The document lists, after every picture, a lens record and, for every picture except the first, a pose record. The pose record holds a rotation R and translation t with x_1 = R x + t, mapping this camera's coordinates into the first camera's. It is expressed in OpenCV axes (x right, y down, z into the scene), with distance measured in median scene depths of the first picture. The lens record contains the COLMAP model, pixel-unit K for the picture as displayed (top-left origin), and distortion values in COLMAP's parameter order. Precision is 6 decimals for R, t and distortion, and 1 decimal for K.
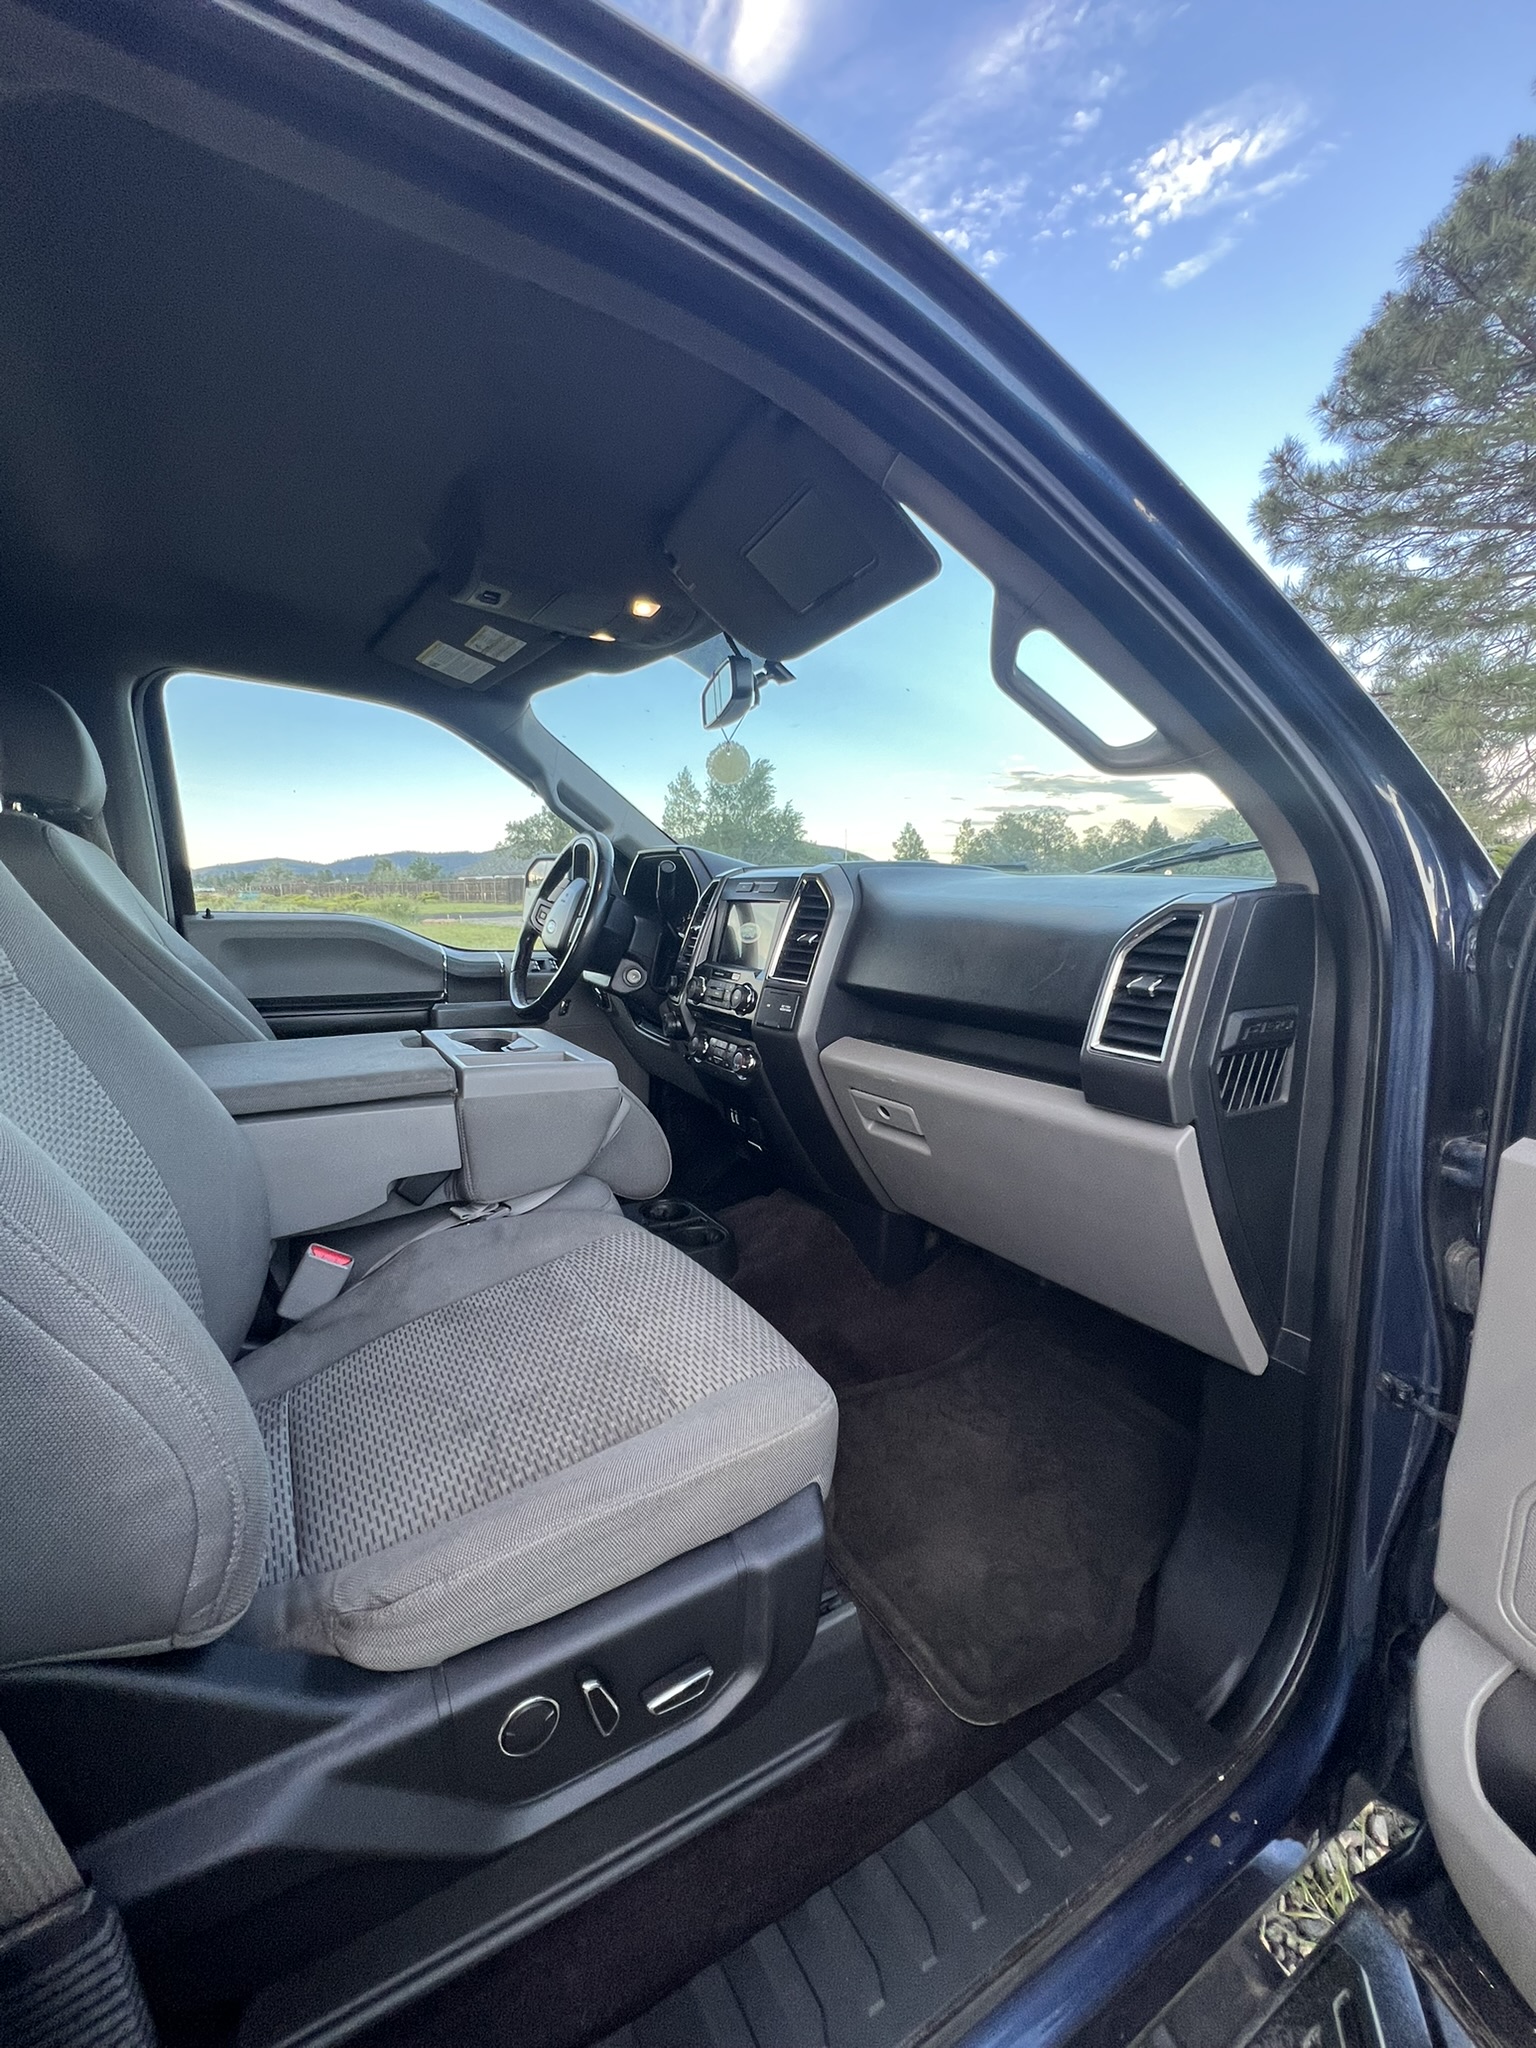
lens RADIAL K [[845.1, 0, 766.8], [0, 845.1, 1025.9], [0, 0, 1]] dist [-0.002005, 0.000484]
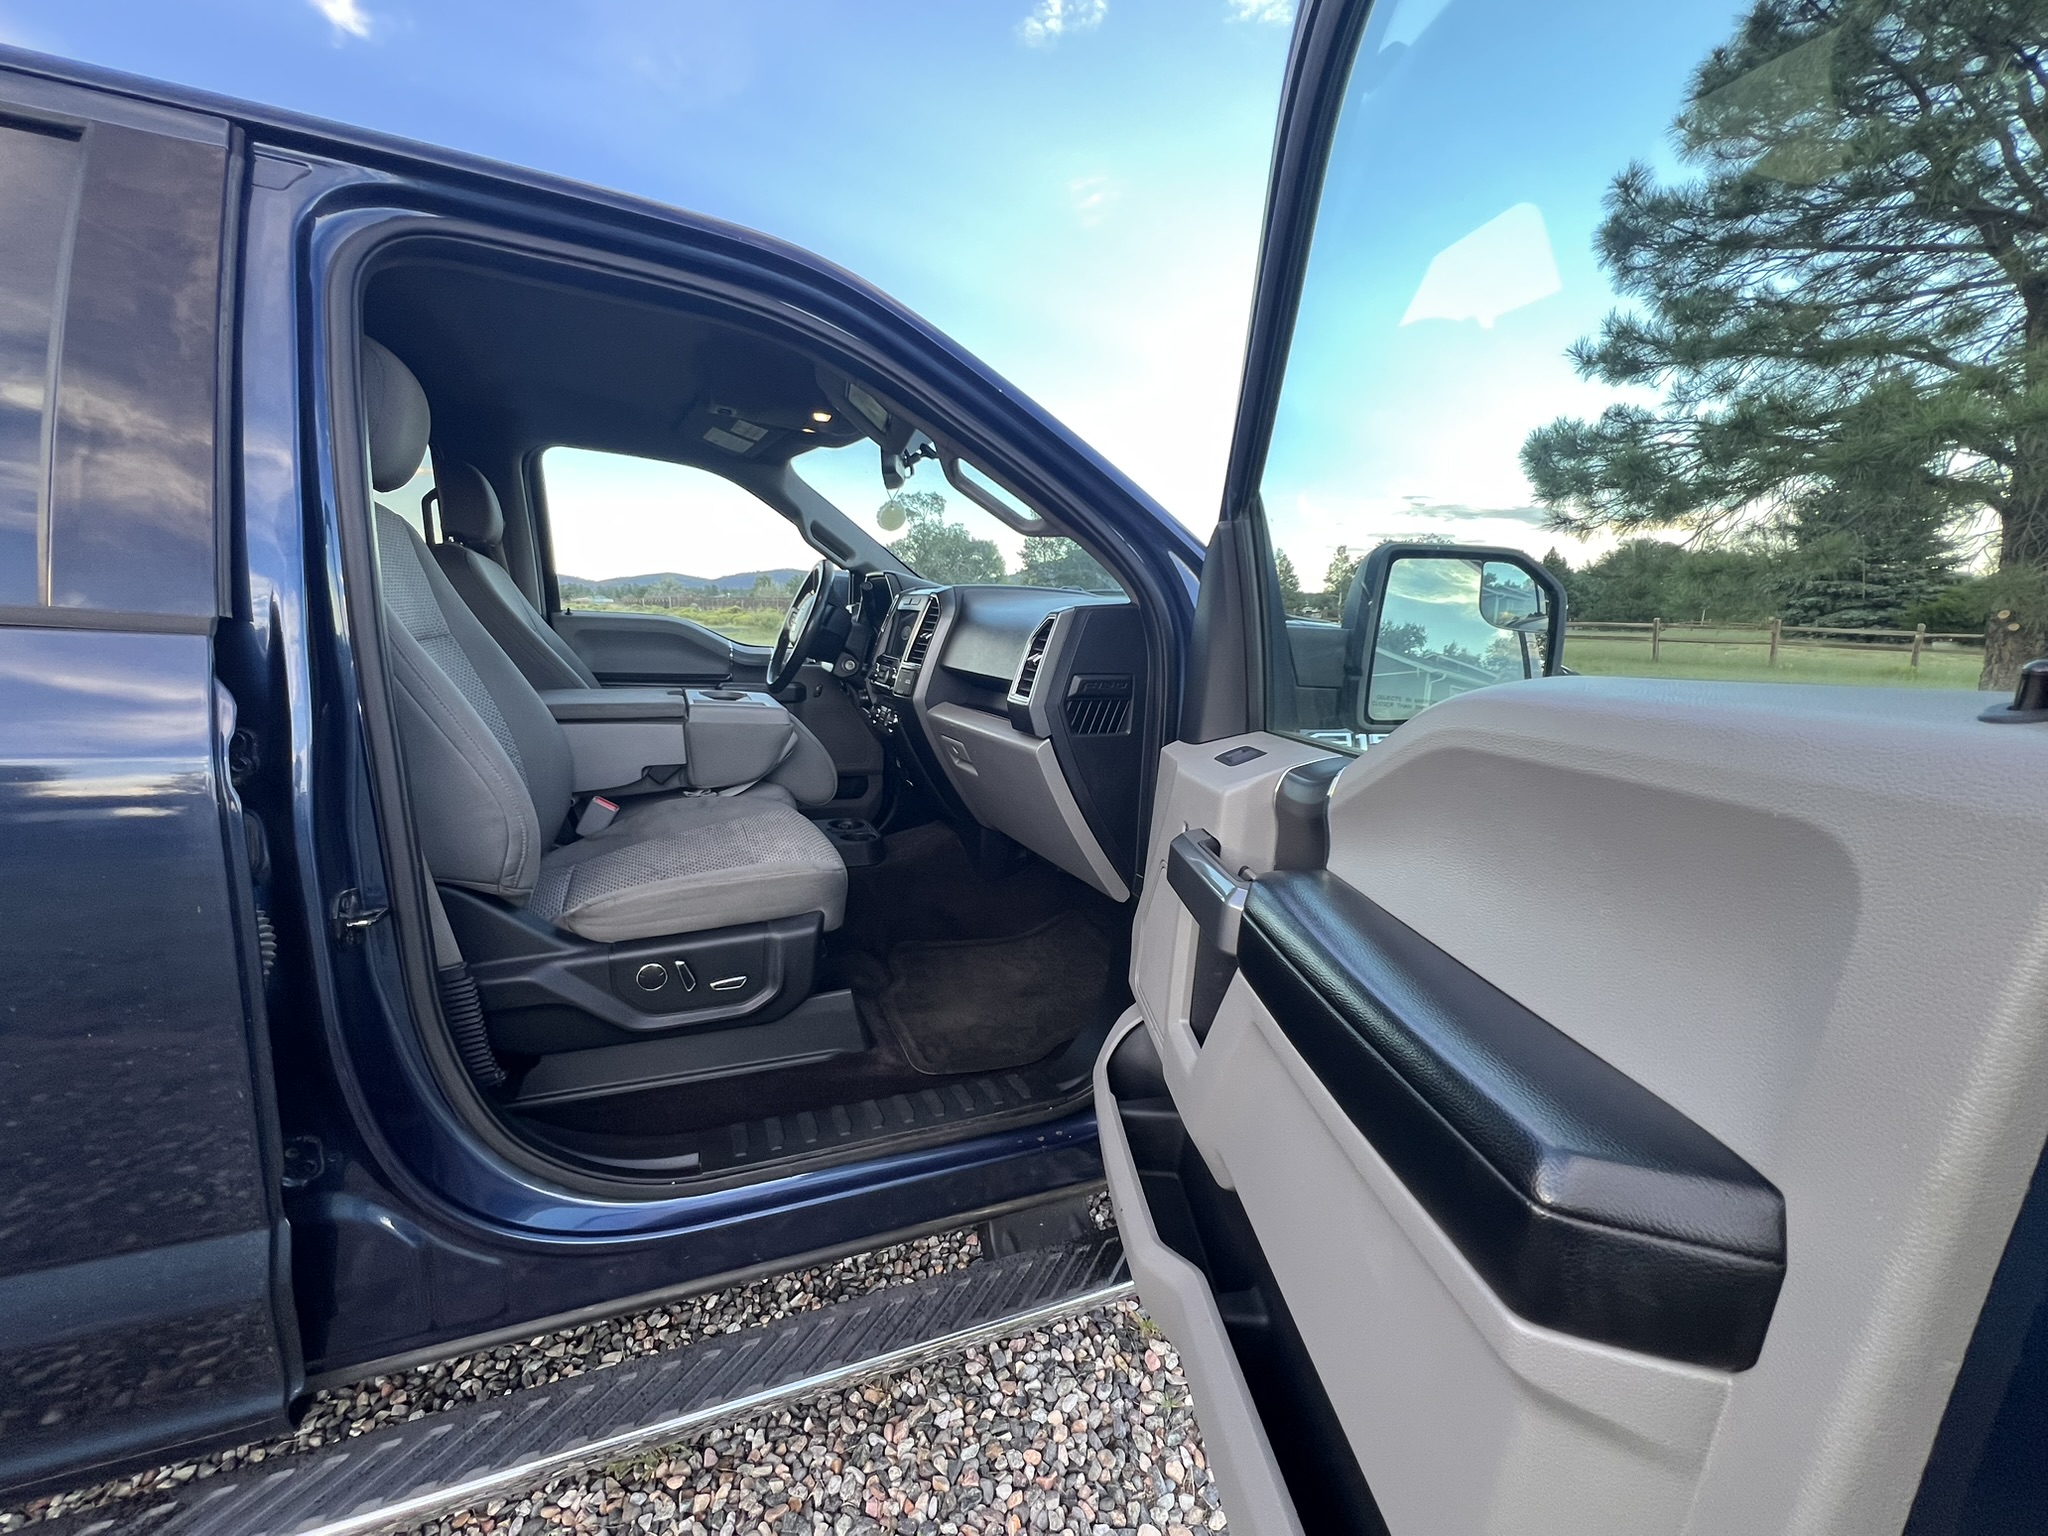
lens RADIAL K [[845.1, 0, 1015.2], [0, 845.1, 772.2], [0, 0, 1]] dist [-0.002005, 0.000484]
pose [[0.990256, 0.050779, -0.129671, 0.310397], [-0.047334, 0.998443, 0.029511, 0.064824], [0.130967, -0.023086, 0.991118, -0.353836]]
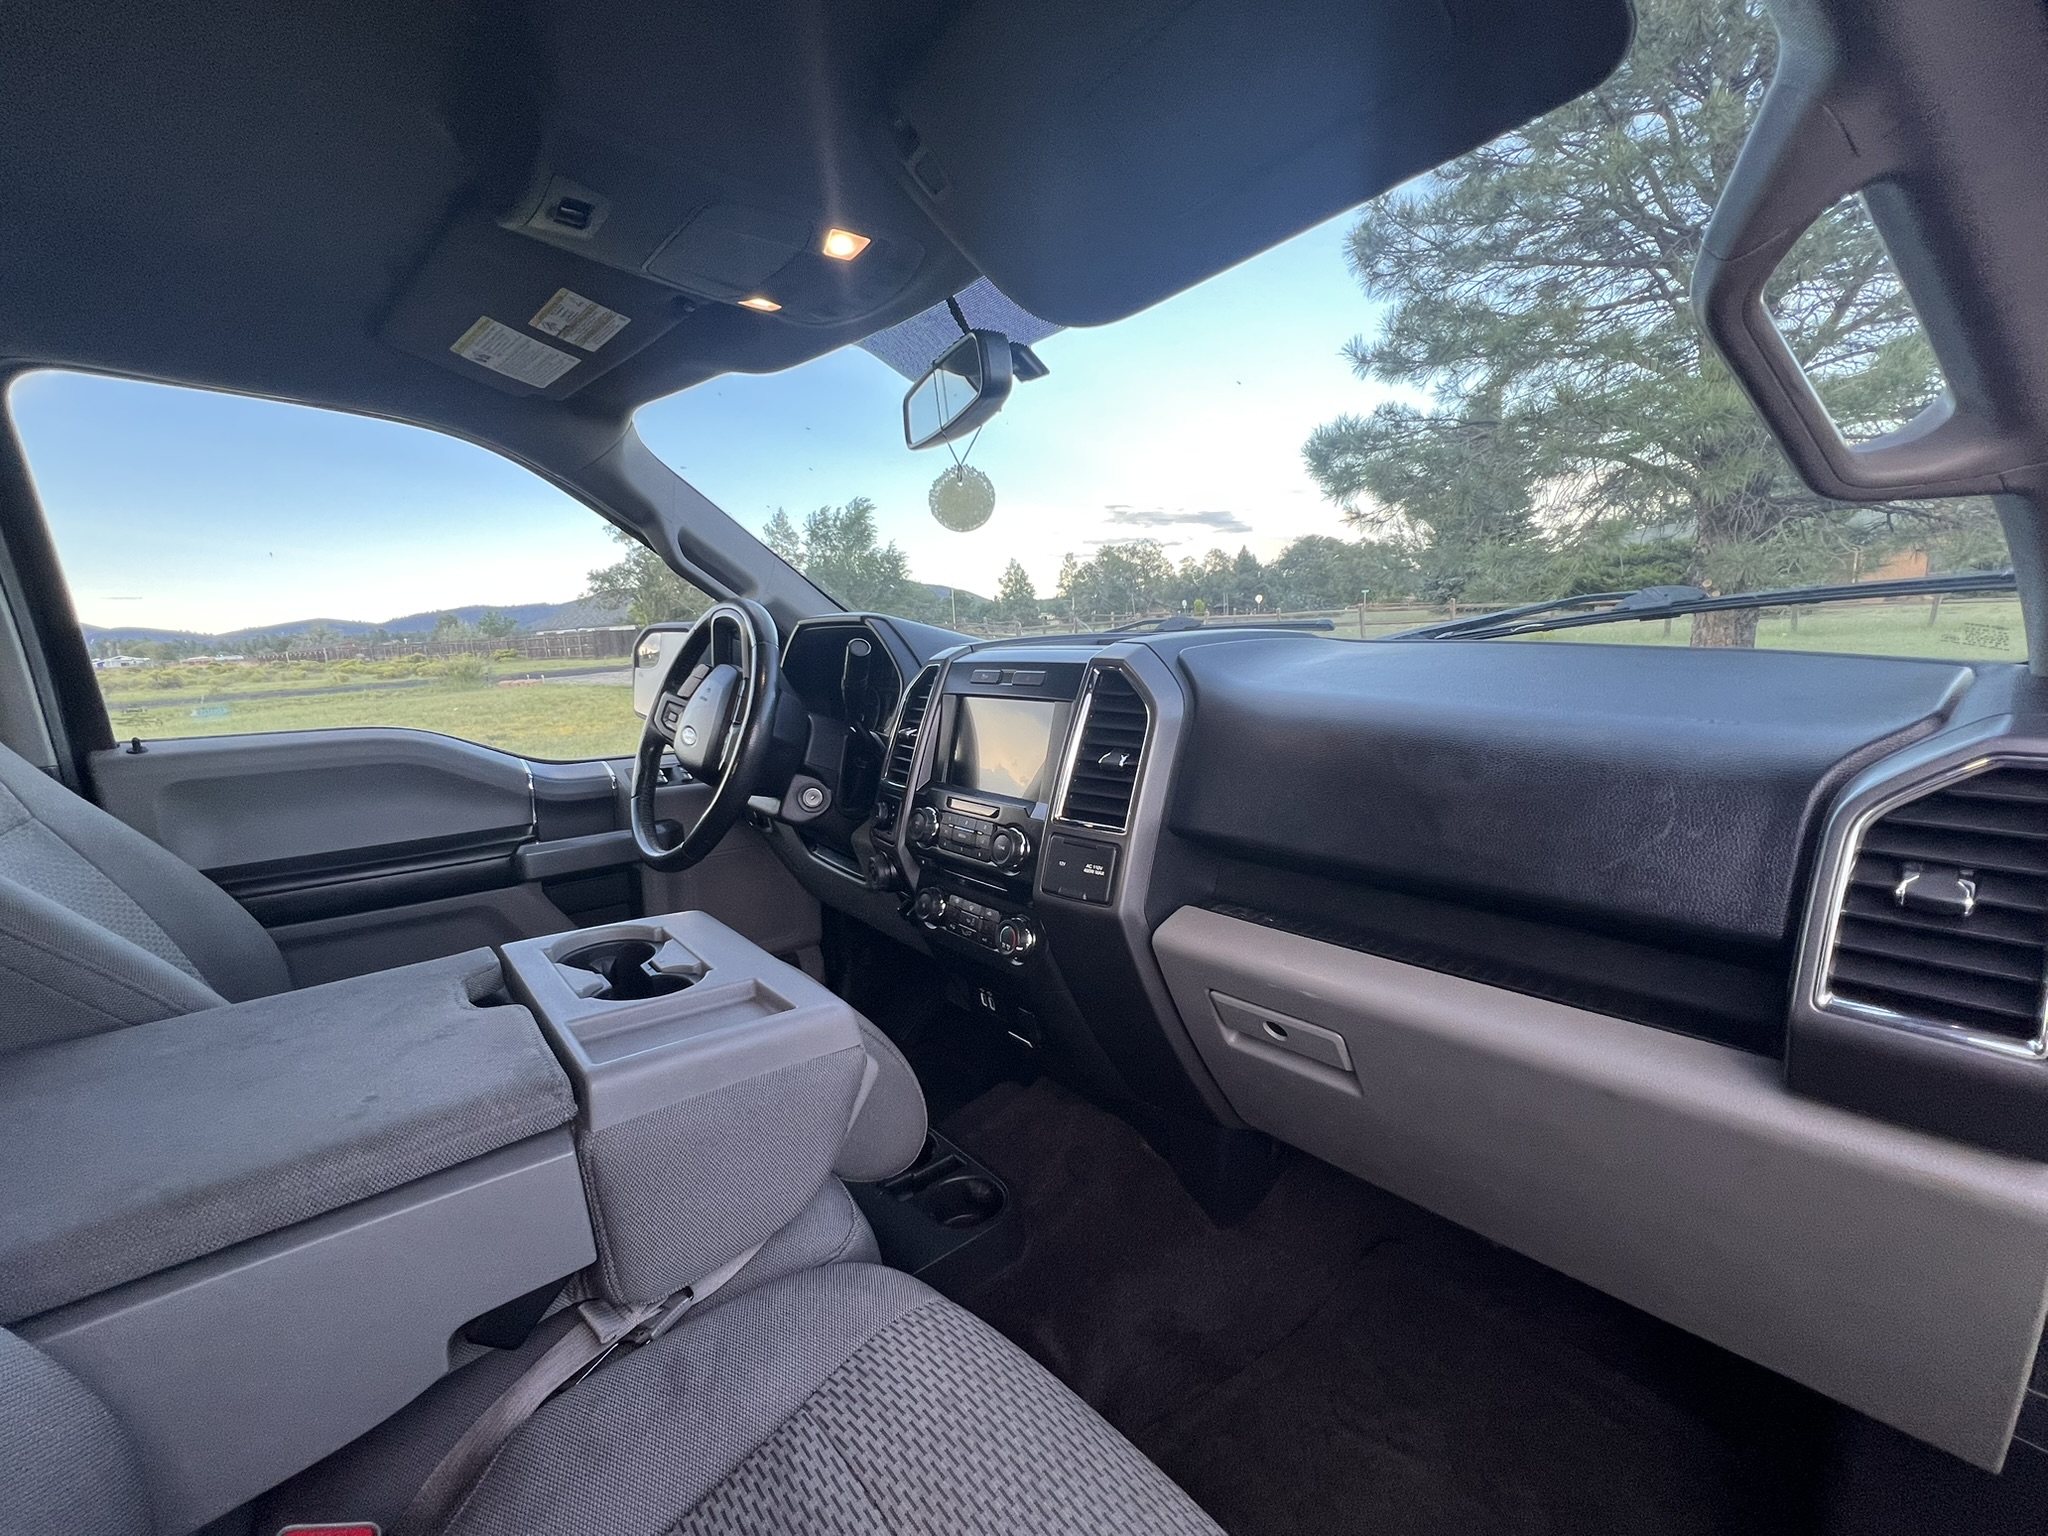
lens RADIAL K [[845.1, 0, 1012.4], [0, 845.1, 769.0], [0, 0, 1]] dist [-0.002005, 0.000484]
pose [[0.986046, -0.068151, 0.151885, -0.100213], [0.067195, 0.997674, 0.011425, -0.082127], [-0.152310, -0.001060, 0.988332, 0.266988]]
